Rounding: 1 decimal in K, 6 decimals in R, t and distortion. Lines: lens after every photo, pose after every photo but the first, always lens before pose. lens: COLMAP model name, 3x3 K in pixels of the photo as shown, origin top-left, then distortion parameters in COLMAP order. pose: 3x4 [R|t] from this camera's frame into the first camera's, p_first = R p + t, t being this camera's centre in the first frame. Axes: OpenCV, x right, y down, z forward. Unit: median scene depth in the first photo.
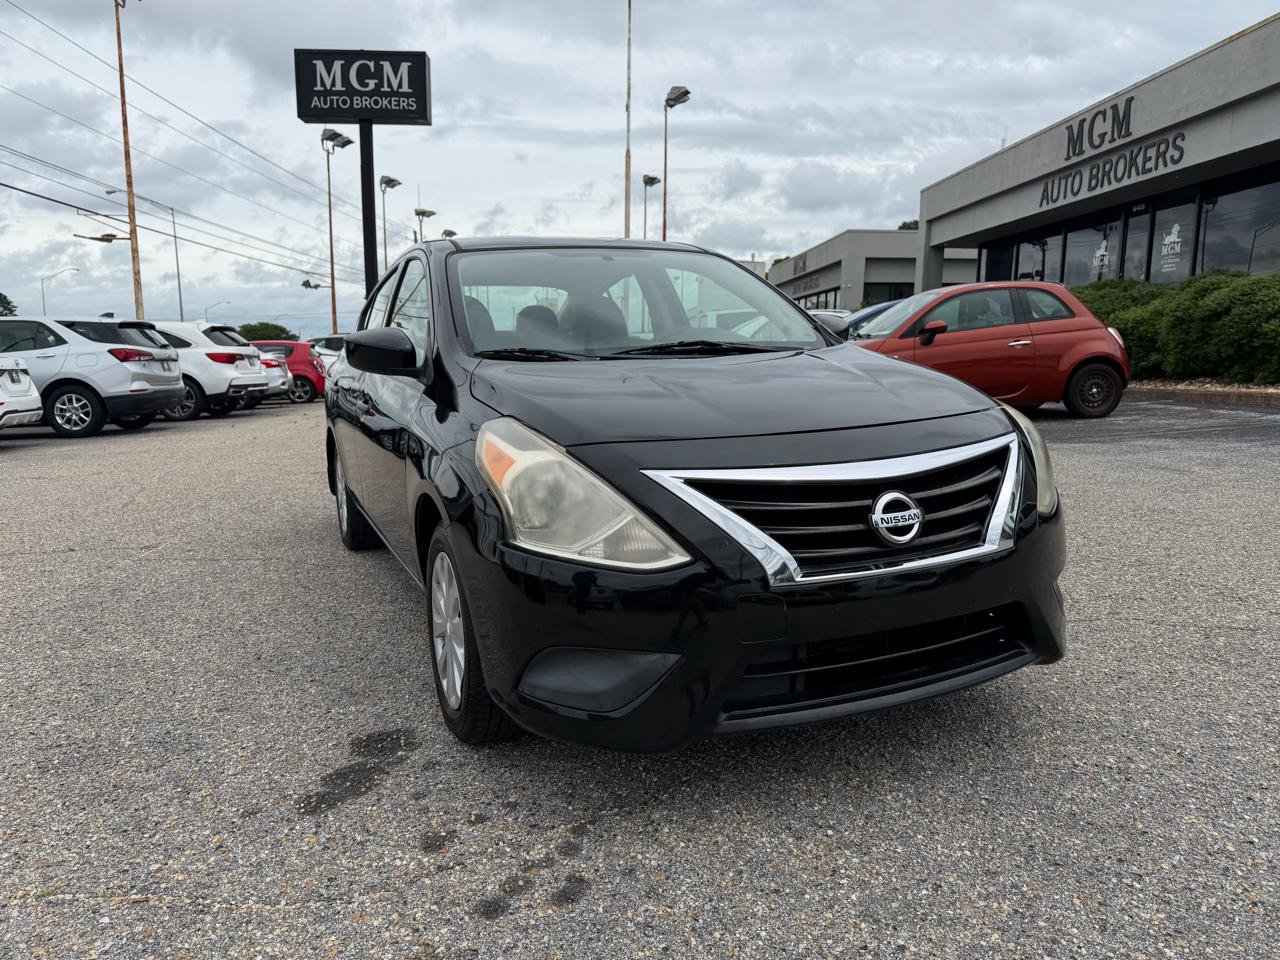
lens RADIAL K [[899.8, 0, 636.9], [0, 899.8, 482.2], [0, 0, 1]] dist [0.029900, -0.041661]
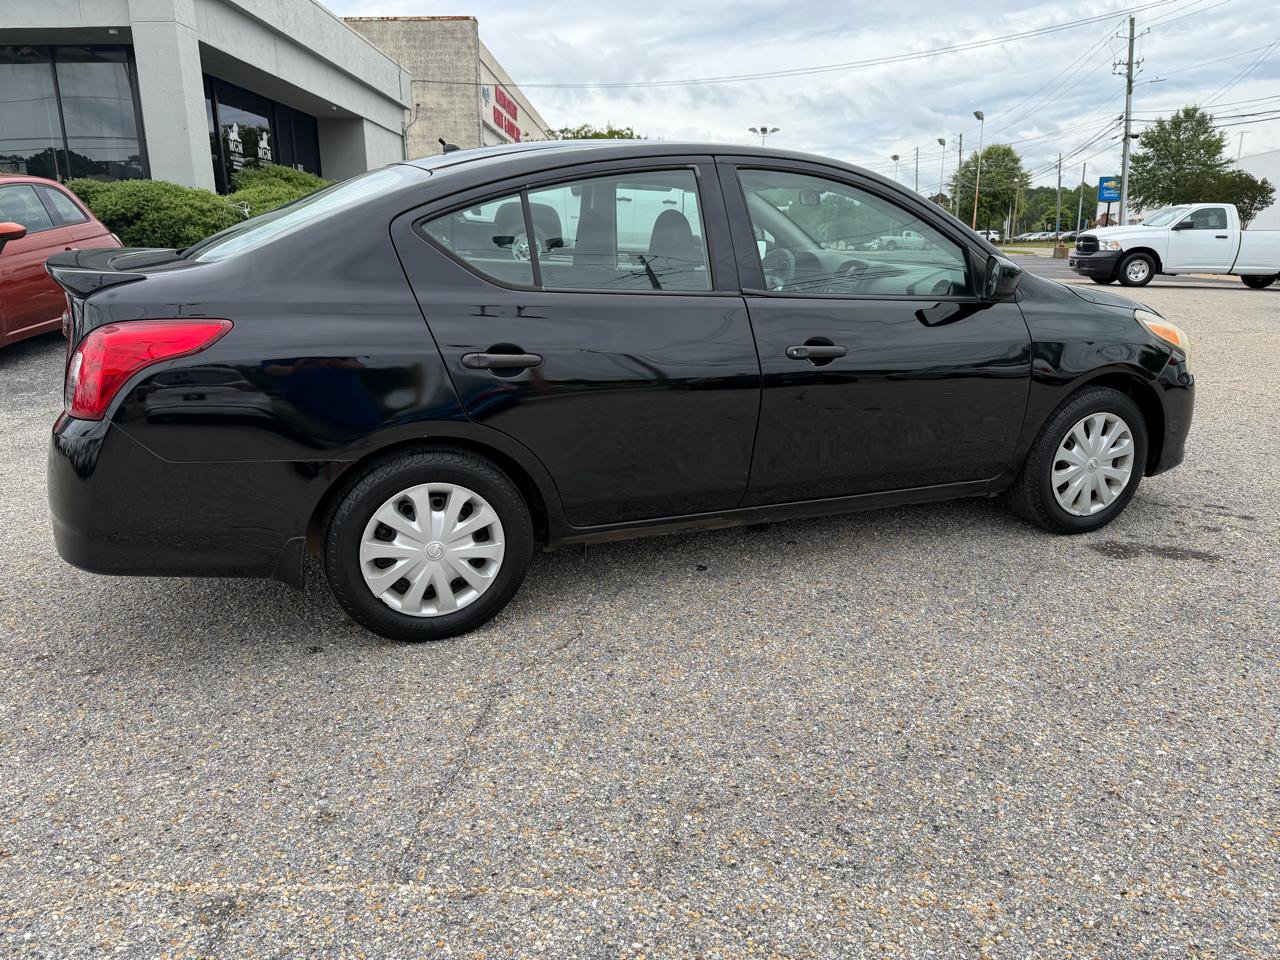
lens RADIAL K [[892.2, 0, 642.2], [0, 892.2, 480.5], [0, 0, 1]] dist [0.031109, -0.038764]
pose [[0.043650, -0.262008, 0.964078, -0.407663], [0.152617, 0.955420, 0.252745, -0.072556], [-0.987321, 0.136102, 0.081691, 0.393912]]
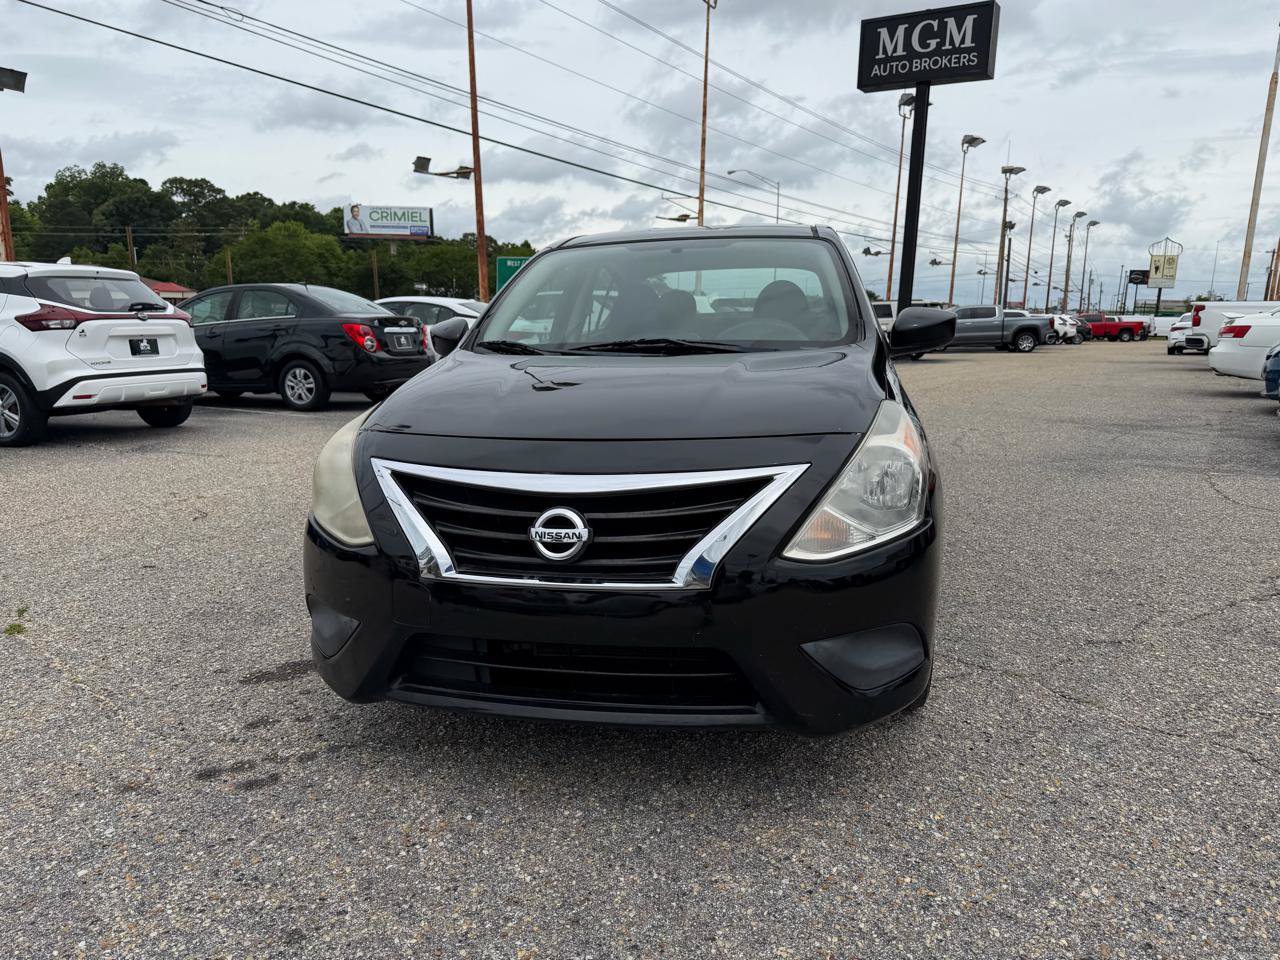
lens RADIAL K [[901.8, 0, 637.0], [0, 901.8, 479.9], [0, 0, 1]] dist [0.032437, -0.044978]
pose [[0.808806, 0.124028, -0.574848, 0.180187], [-0.103531, 0.992270, 0.068422, -0.019061], [0.578891, 0.004174, 0.815394, 0.047467]]
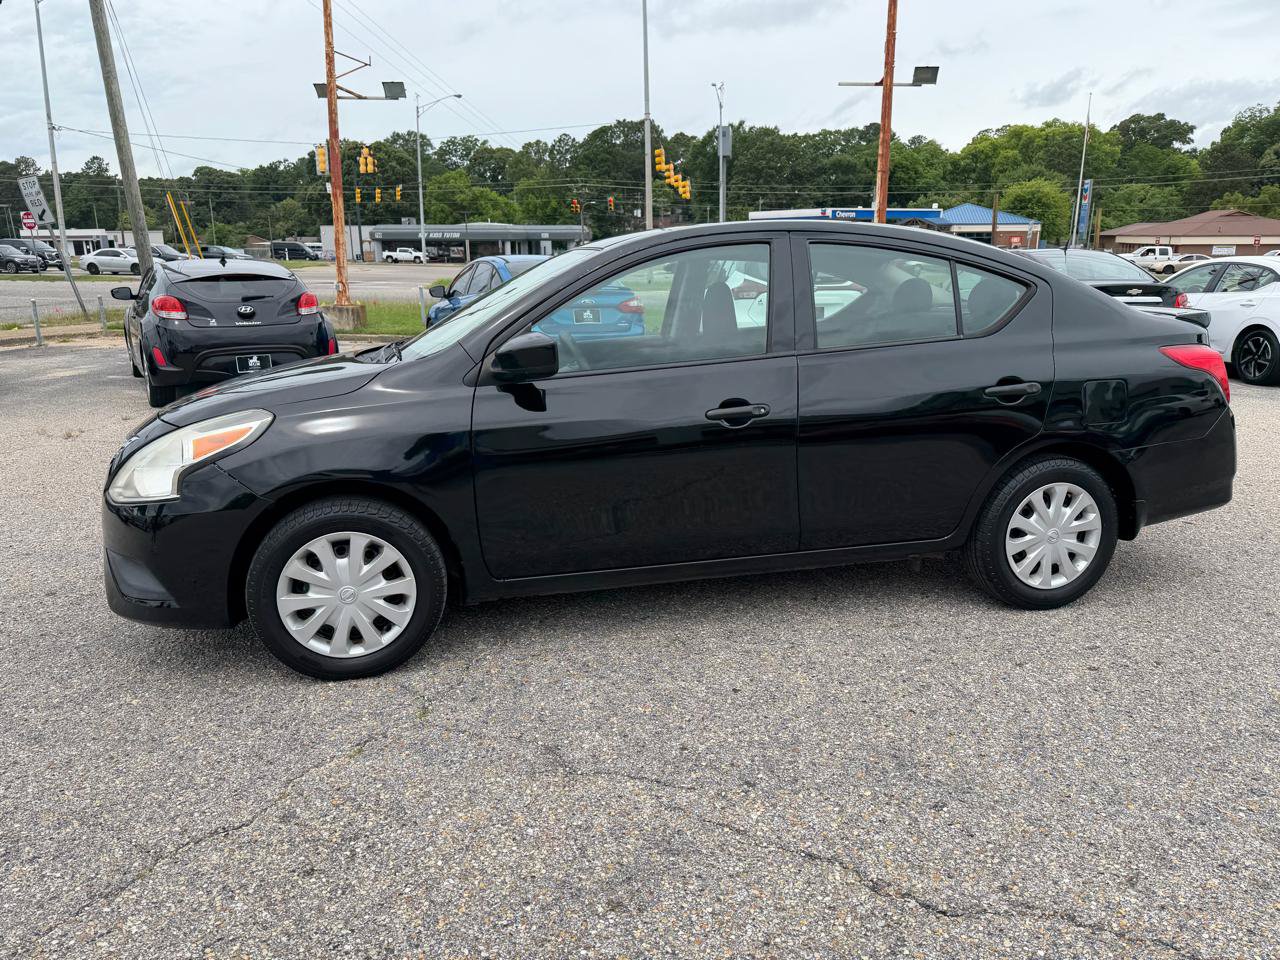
lens RADIAL K [[900.8, 0, 637.9], [0, 900.8, 482.3], [0, 0, 1]] dist [0.034005, -0.046514]
pose [[-0.183418, 0.249340, -0.950888, 0.352725], [-0.138347, 0.951124, 0.276087, -0.103991], [0.973251, 0.182192, -0.139958, 0.434424]]
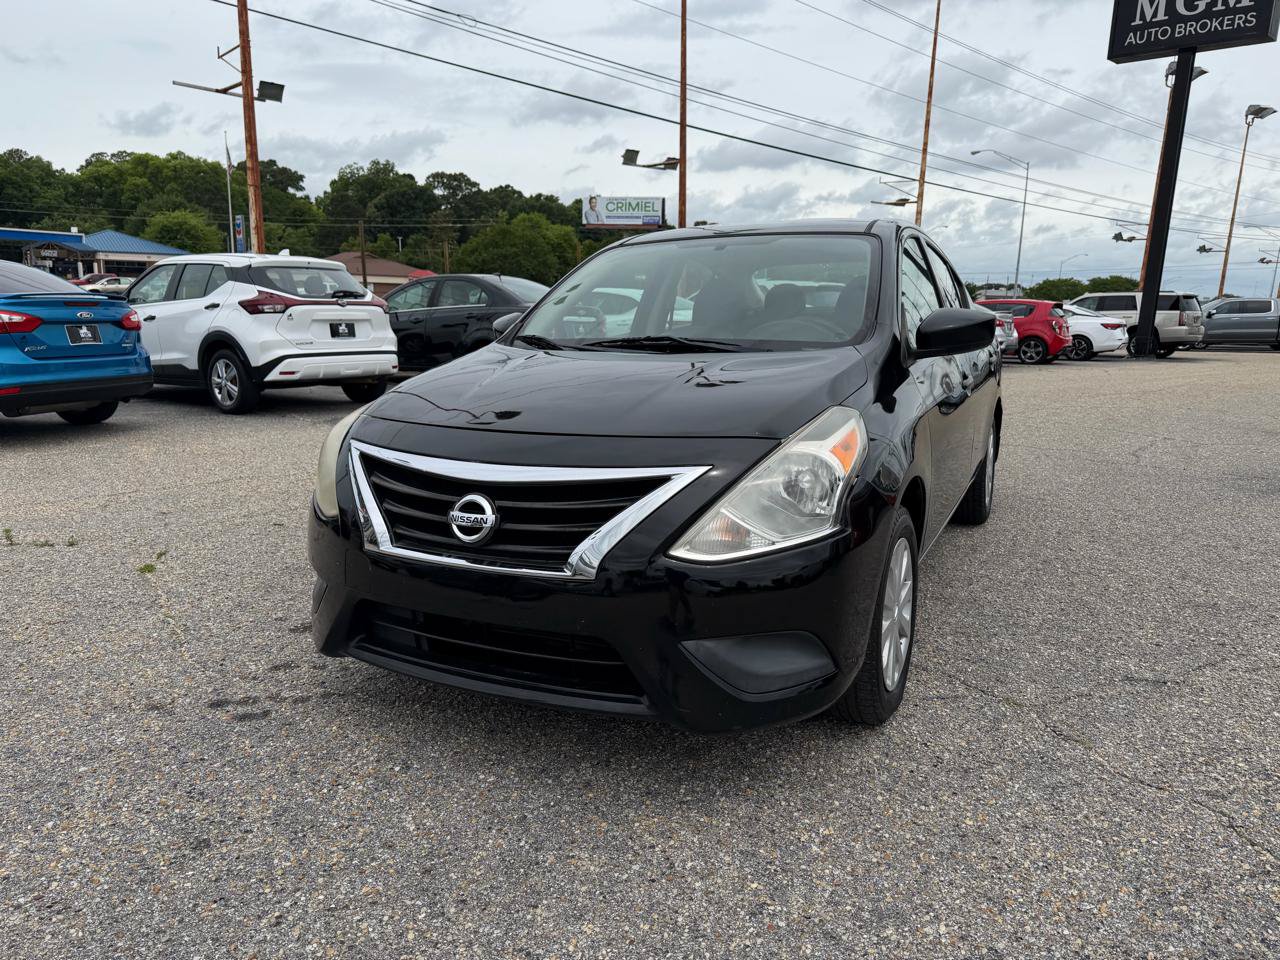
lens RADIAL K [[901.8, 0, 637.0], [0, 901.8, 479.9], [0, 0, 1]] dist [0.032437, -0.044978]
pose [[0.639556, 0.174730, -0.748624, 0.236542], [-0.138899, 0.984064, 0.111020, -0.029869], [0.756092, 0.032980, 0.653634, 0.087797]]
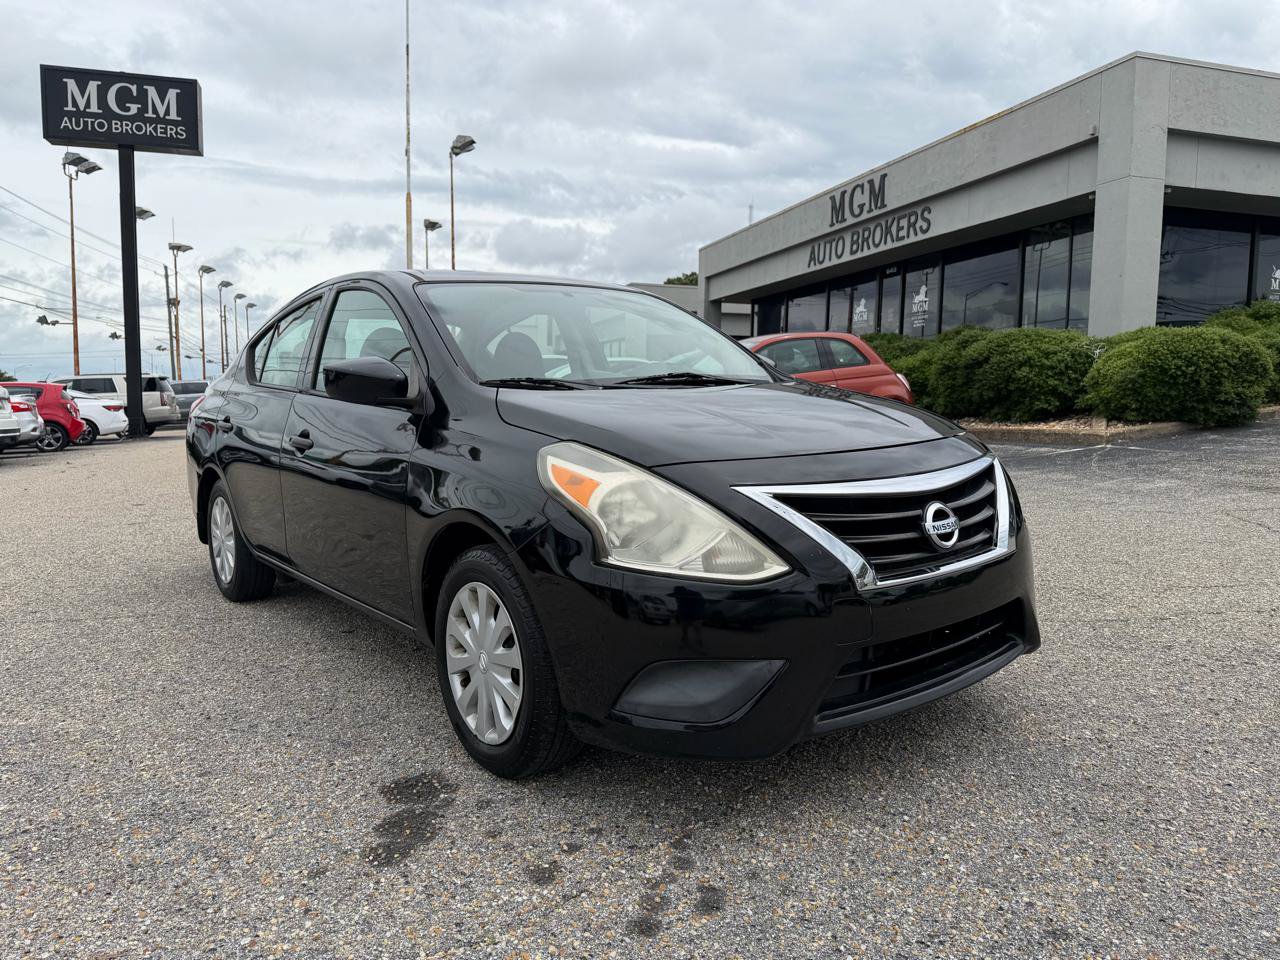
lens RADIAL K [[897.8, 0, 640.9], [0, 897.8, 469.9], [0, 0, 1]] dist [0.032803, -0.044426]
pose [[0.968398, -0.018252, 0.248742, -0.068746], [0.033939, 0.997686, -0.058921, 0.004604], [-0.247091, 0.065501, 0.966776, 0.000879]]
